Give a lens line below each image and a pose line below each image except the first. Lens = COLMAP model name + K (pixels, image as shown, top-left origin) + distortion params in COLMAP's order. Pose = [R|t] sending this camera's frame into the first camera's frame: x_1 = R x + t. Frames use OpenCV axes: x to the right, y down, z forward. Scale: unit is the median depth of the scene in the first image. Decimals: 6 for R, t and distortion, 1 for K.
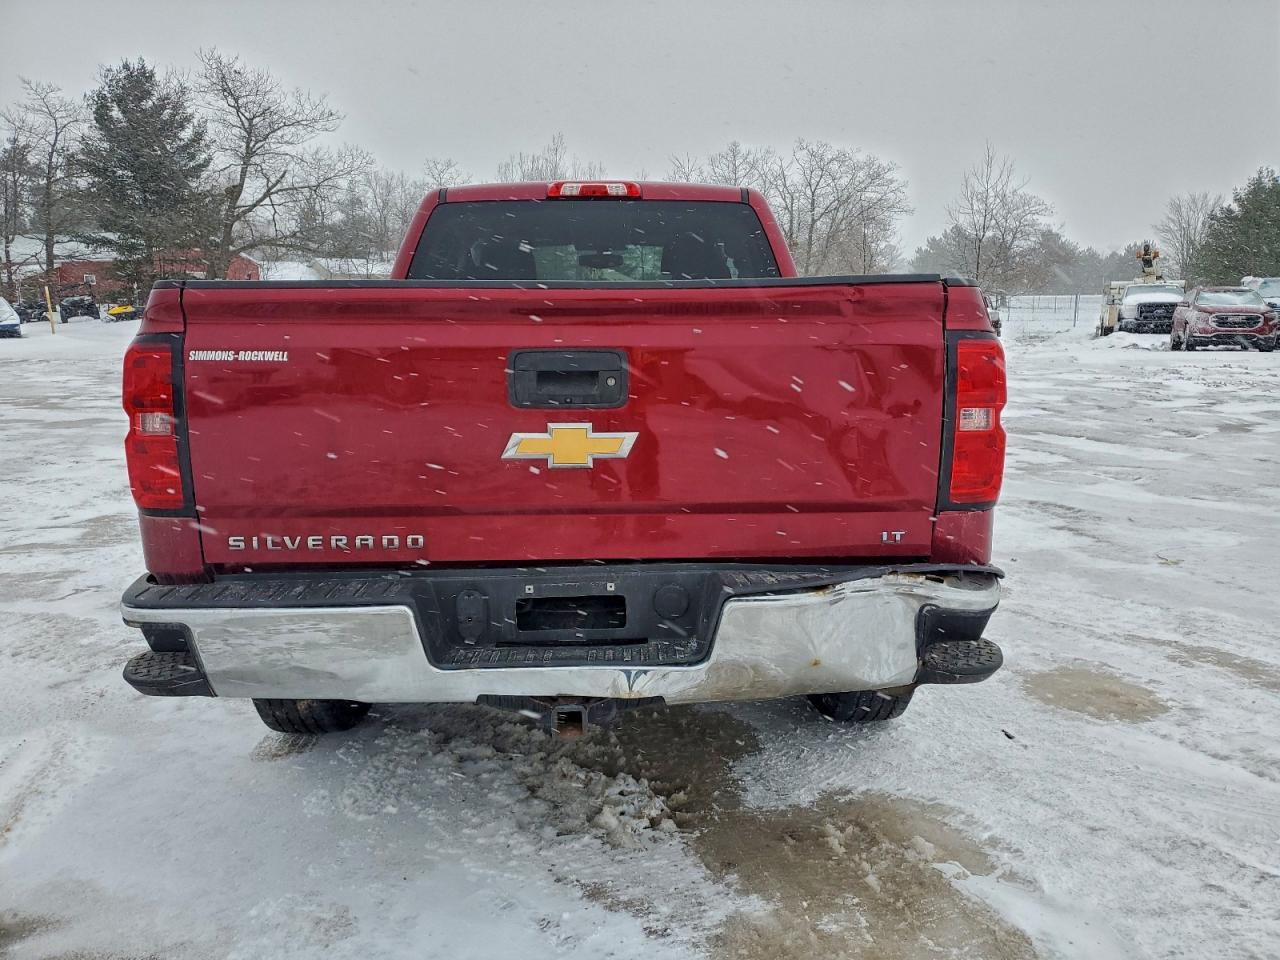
lens RADIAL K [[1039.6, 0, 635.2], [0, 1039.6, 481.3], [0, 0, 1]] dist [0.000783, 0.004412]
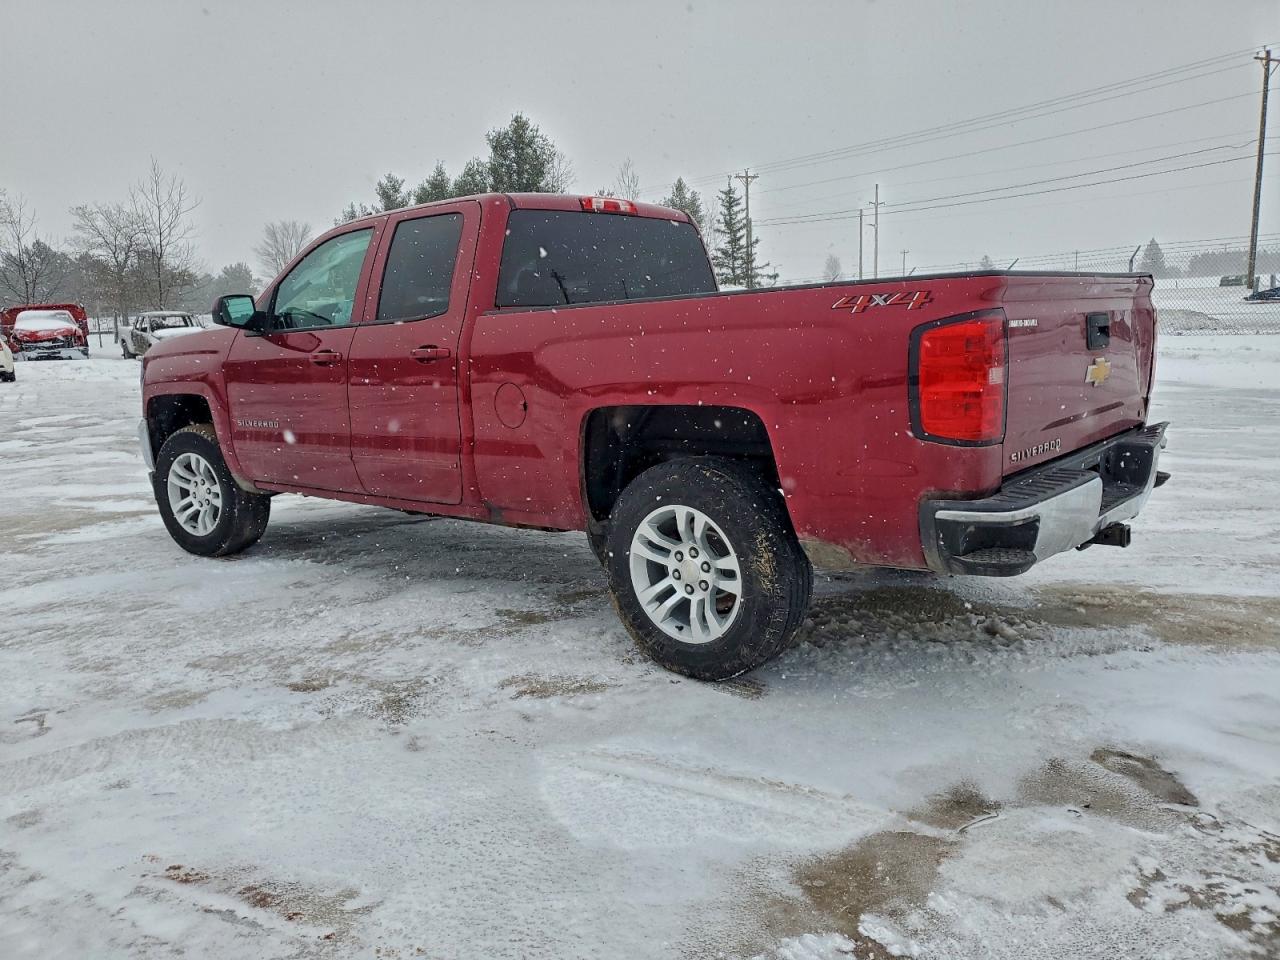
lens RADIAL K [[1039.6, 0, 635.2], [0, 1039.6, 481.3], [0, 0, 1]] dist [0.000783, 0.004412]
pose [[0.648100, -0.140938, 0.748400, -1.423271], [0.156669, 0.986381, 0.050082, -0.049260], [-0.745266, 0.084793, 0.661354, 0.371320]]
